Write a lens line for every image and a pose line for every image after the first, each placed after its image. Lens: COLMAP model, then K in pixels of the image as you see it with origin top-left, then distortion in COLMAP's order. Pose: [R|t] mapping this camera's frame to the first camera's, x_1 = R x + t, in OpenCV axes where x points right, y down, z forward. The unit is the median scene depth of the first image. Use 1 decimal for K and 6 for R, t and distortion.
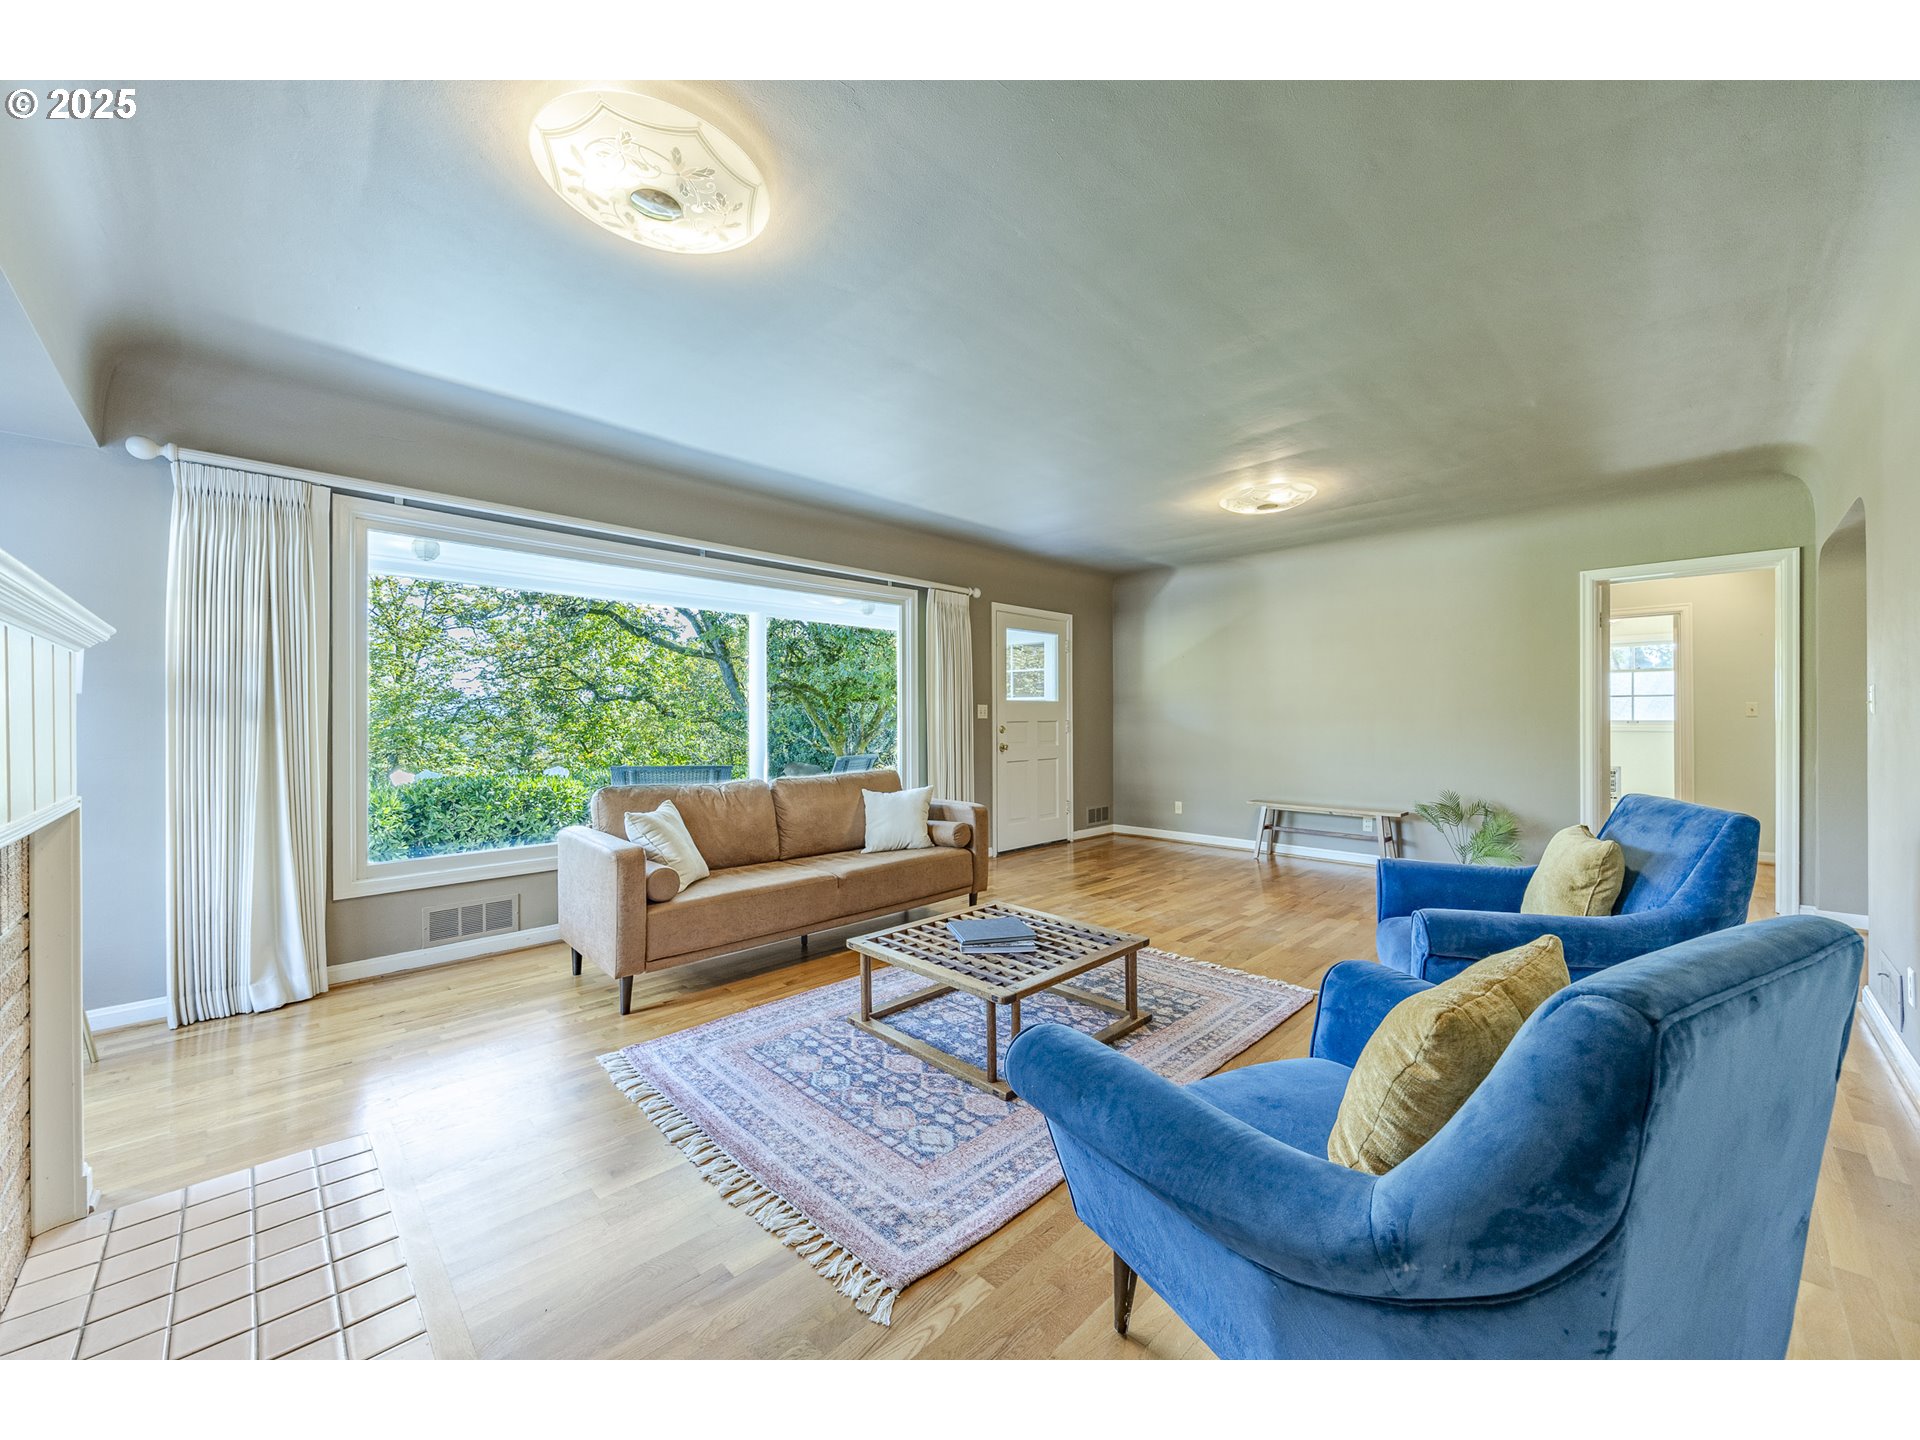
lens RADIAL K [[739.3, 0, 964.4], [0, 739.3, 719.2], [0, 0, 1]] dist [0.002402, 0.000125]
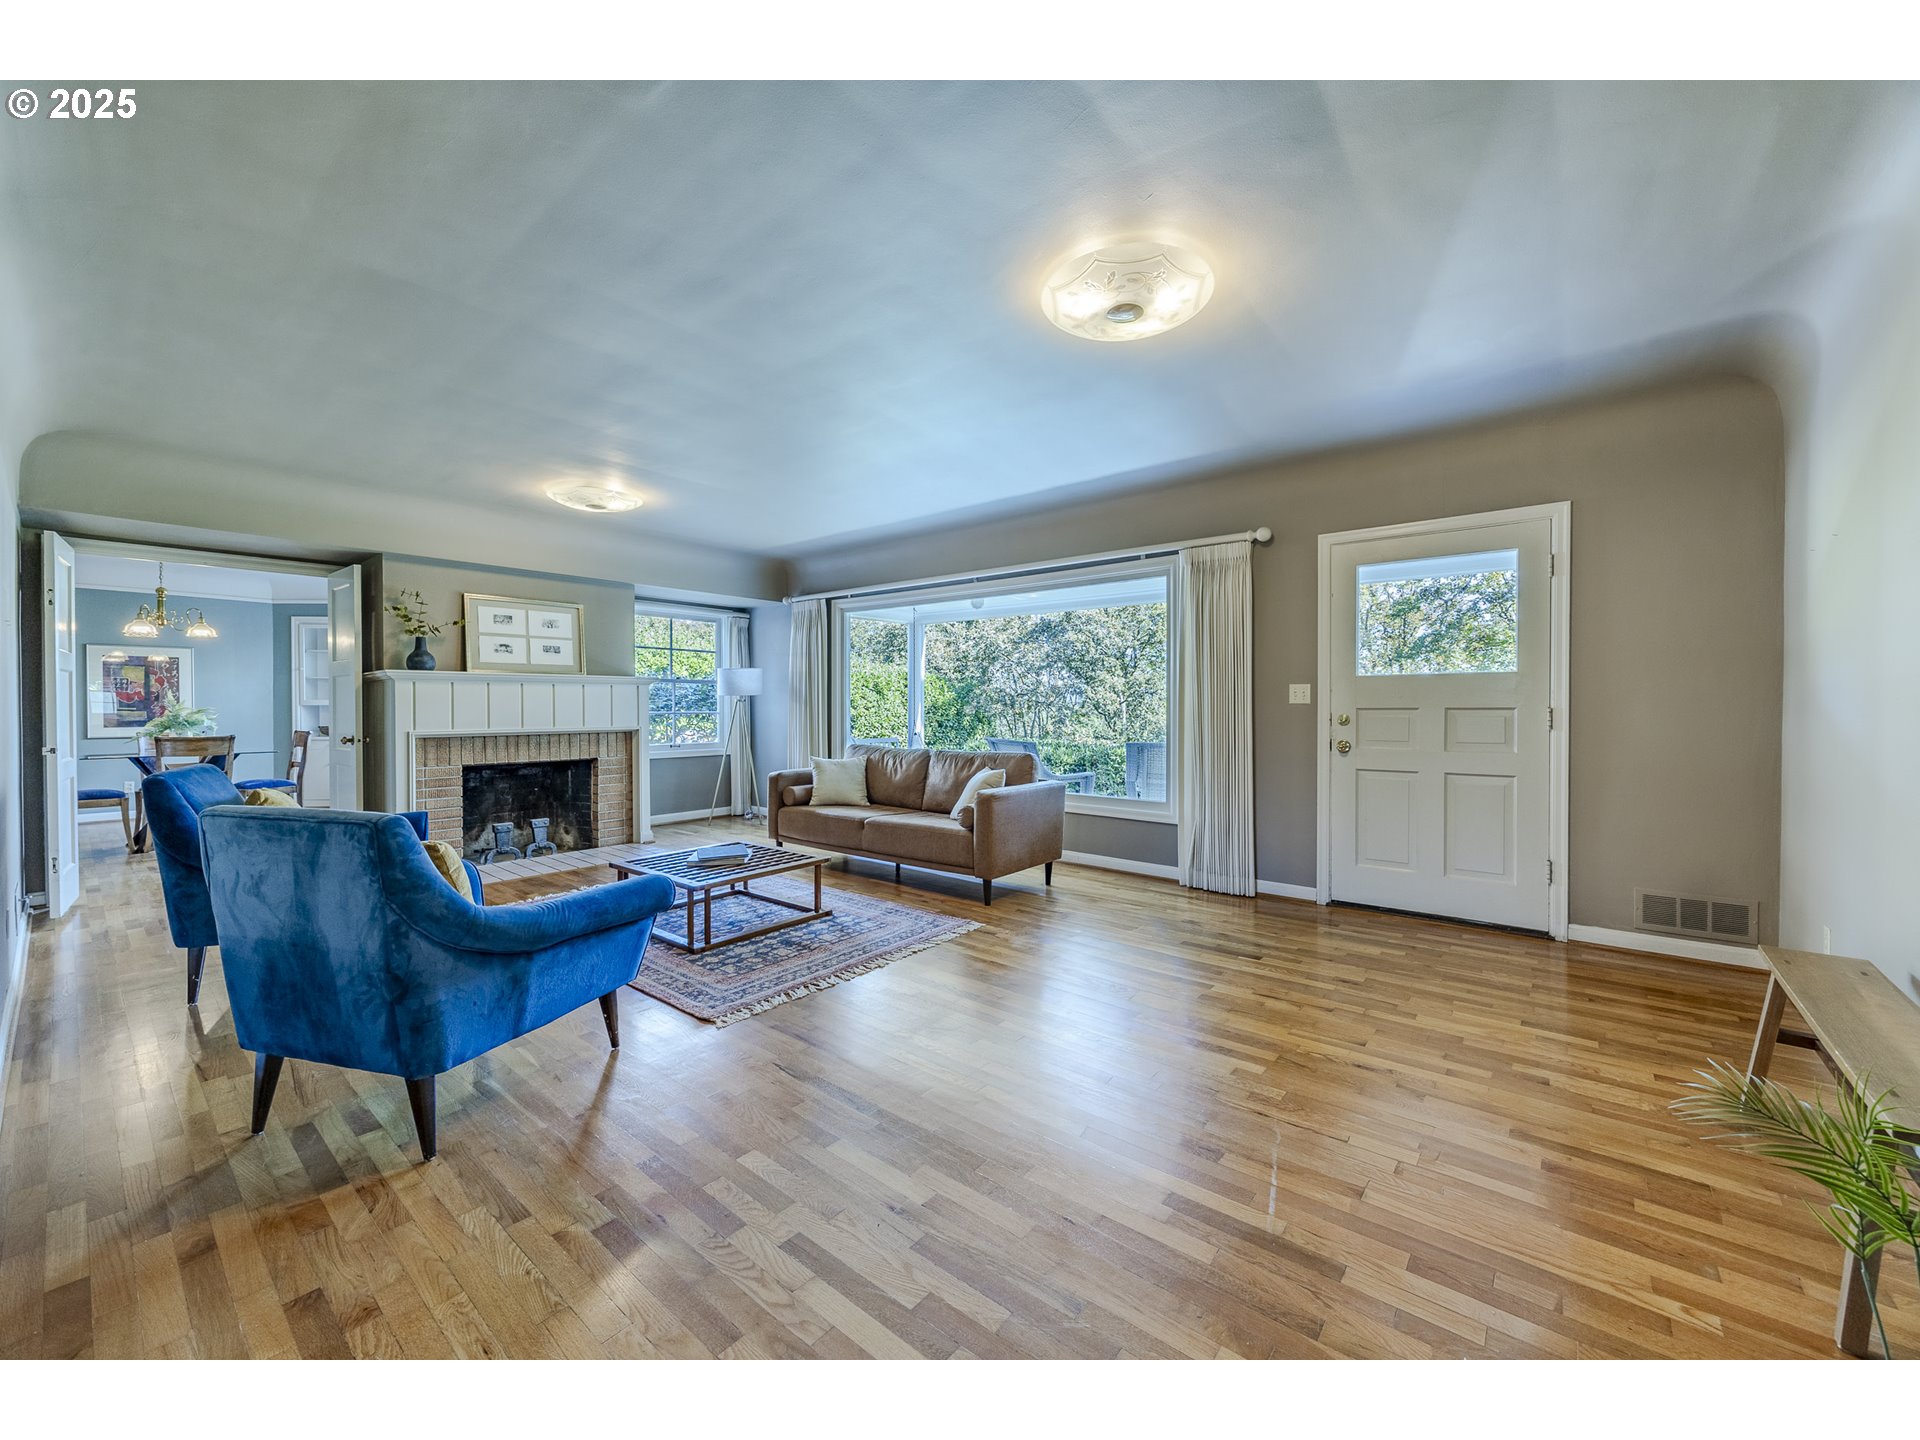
lens RADIAL K [[739.3, 0, 995.6], [0, 739.3, 715.3], [0, 0, 1]] dist [0.002402, 0.000125]
pose [[0.115512, 0.011707, -0.993237, 0.974002], [-0.001267, 0.999931, 0.011639, 0.003607], [0.993305, -0.000086, 0.115519, 0.877402]]
